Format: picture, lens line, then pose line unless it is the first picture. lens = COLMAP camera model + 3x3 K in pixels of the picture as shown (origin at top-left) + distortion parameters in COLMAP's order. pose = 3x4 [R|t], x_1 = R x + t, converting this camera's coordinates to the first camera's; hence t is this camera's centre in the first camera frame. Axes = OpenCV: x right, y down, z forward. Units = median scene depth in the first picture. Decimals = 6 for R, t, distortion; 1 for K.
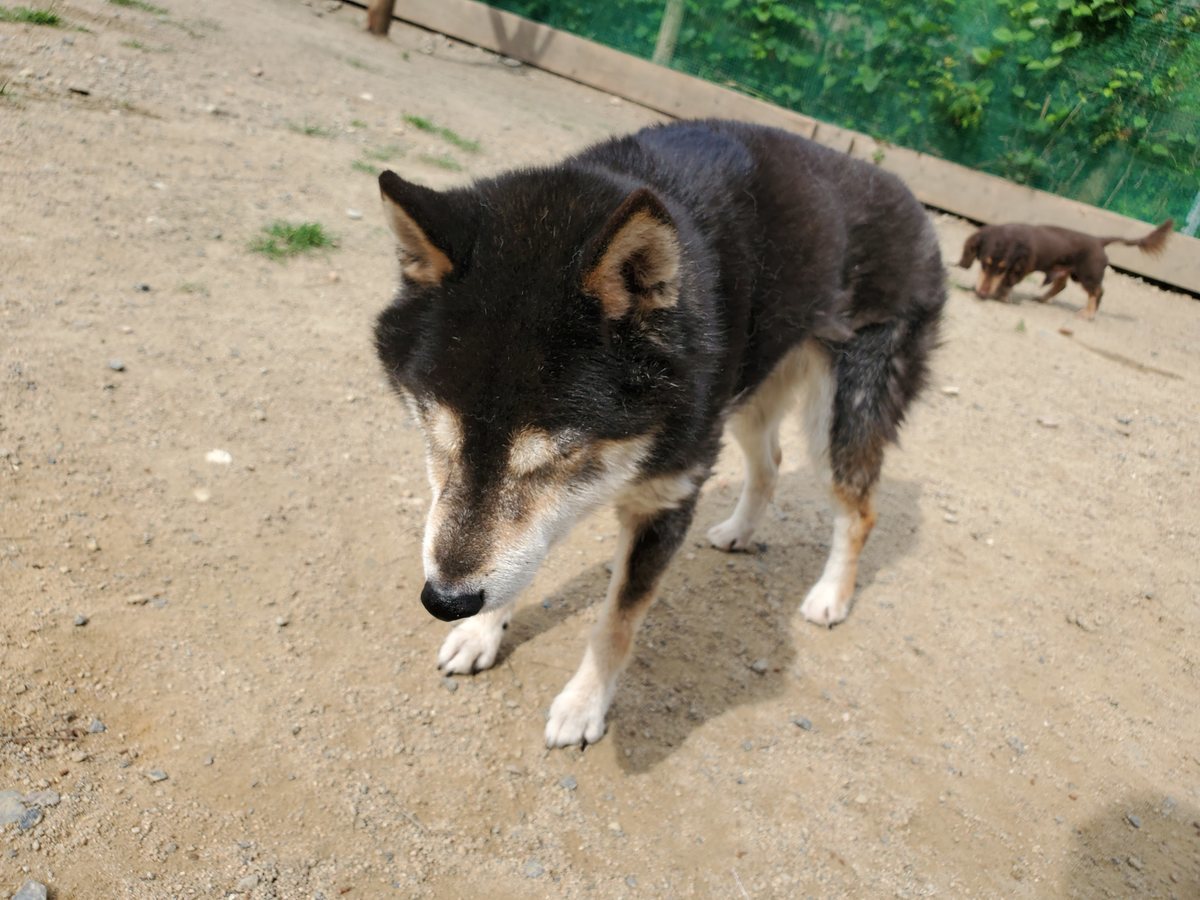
lens RADIAL K [[932.8, 0, 571.1], [0, 932.8, 449.9], [0, 0, 1]] dist [-0.000891, 0.015455]
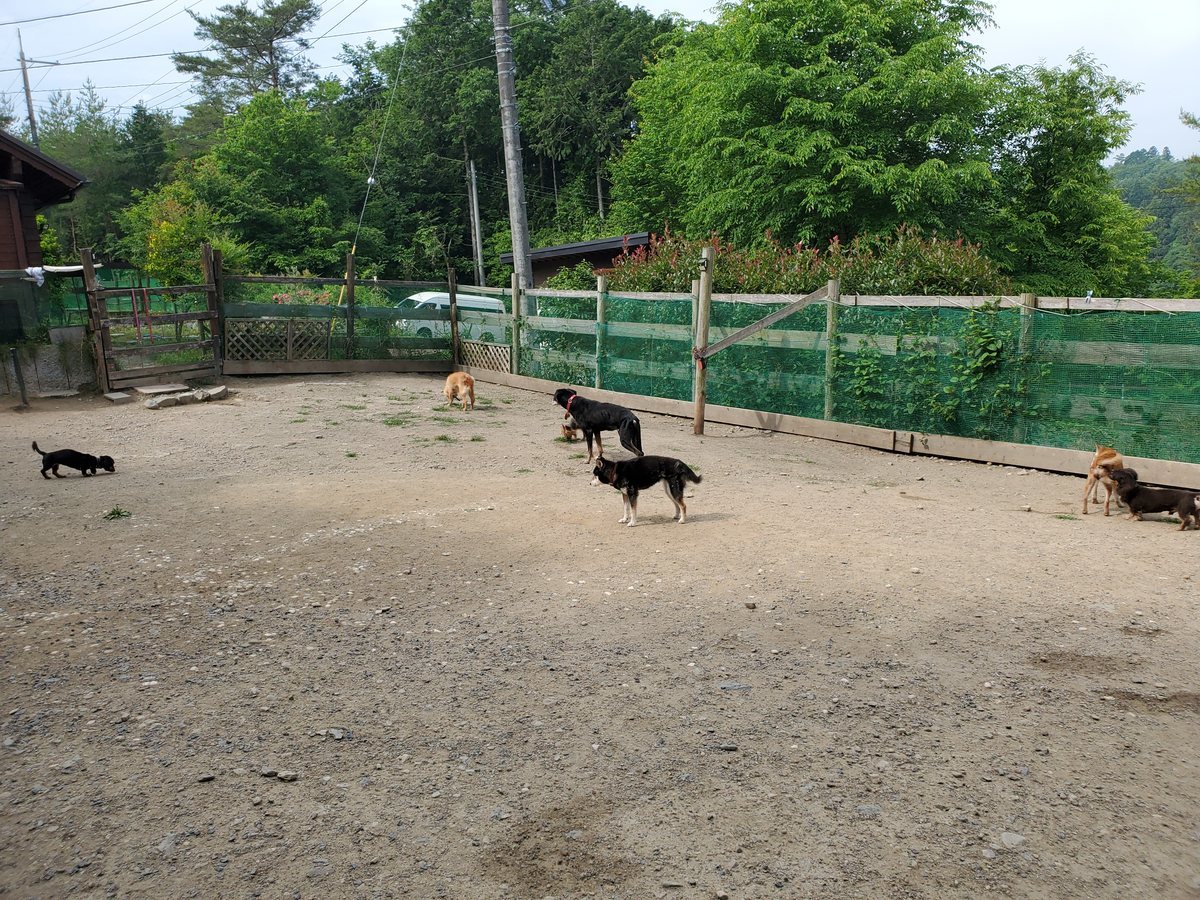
lens RADIAL K [[932.8, 0, 601.5], [0, 932.8, 434.3], [0, 0, 1]] dist [-0.000891, 0.015455]
pose [[0.874074, -0.199303, -0.443027, 2.787354], [0.016653, 0.923724, -0.382696, 2.090124], [0.485508, 0.327127, 0.810722, -4.772357]]
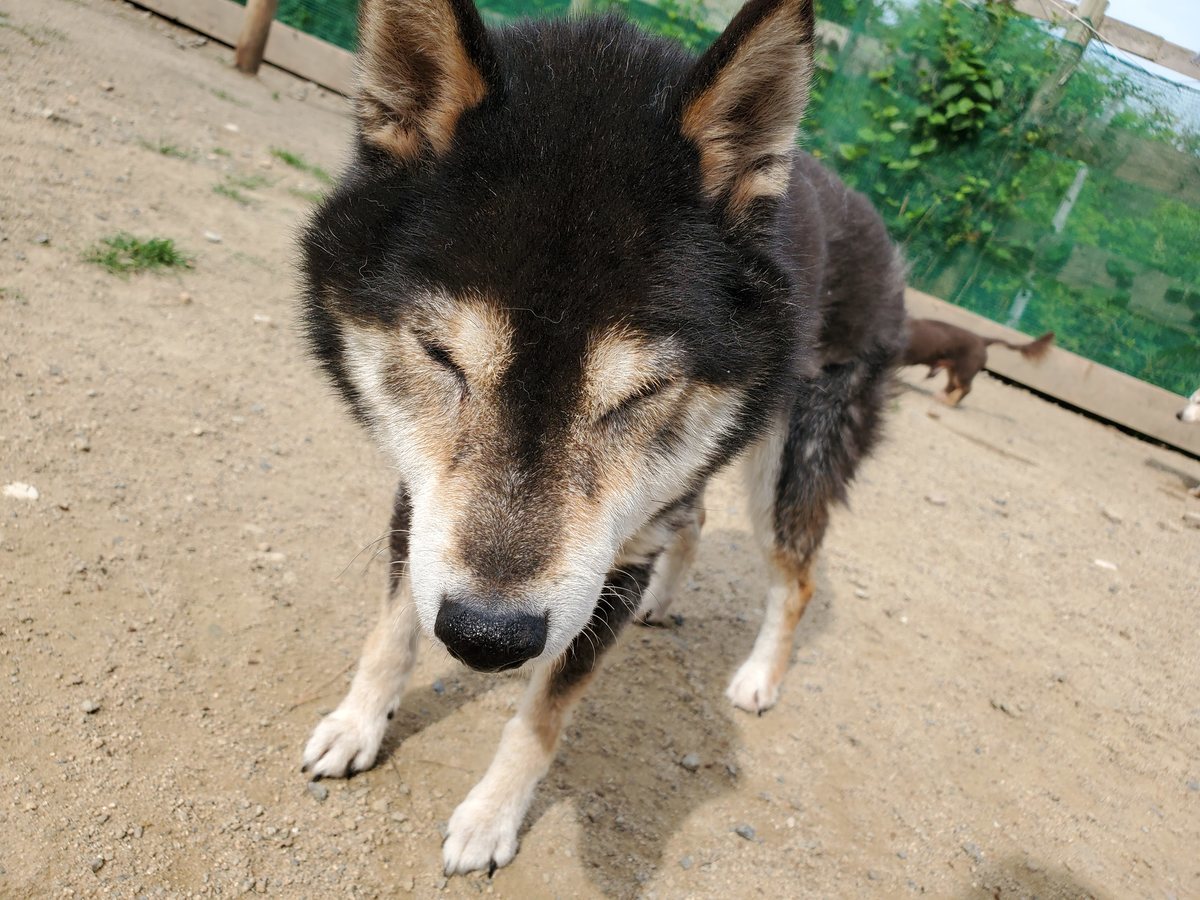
lens RADIAL K [[932.8, 0, 569.3], [0, 932.8, 464.7], [0, 0, 1]] dist [-0.000891, 0.015455]
pose [[0.987535, 0.041924, 0.151715, -0.041037], [-0.032076, 0.997251, -0.066788, 0.021718], [-0.154098, 0.061089, 0.986165, 0.151564]]
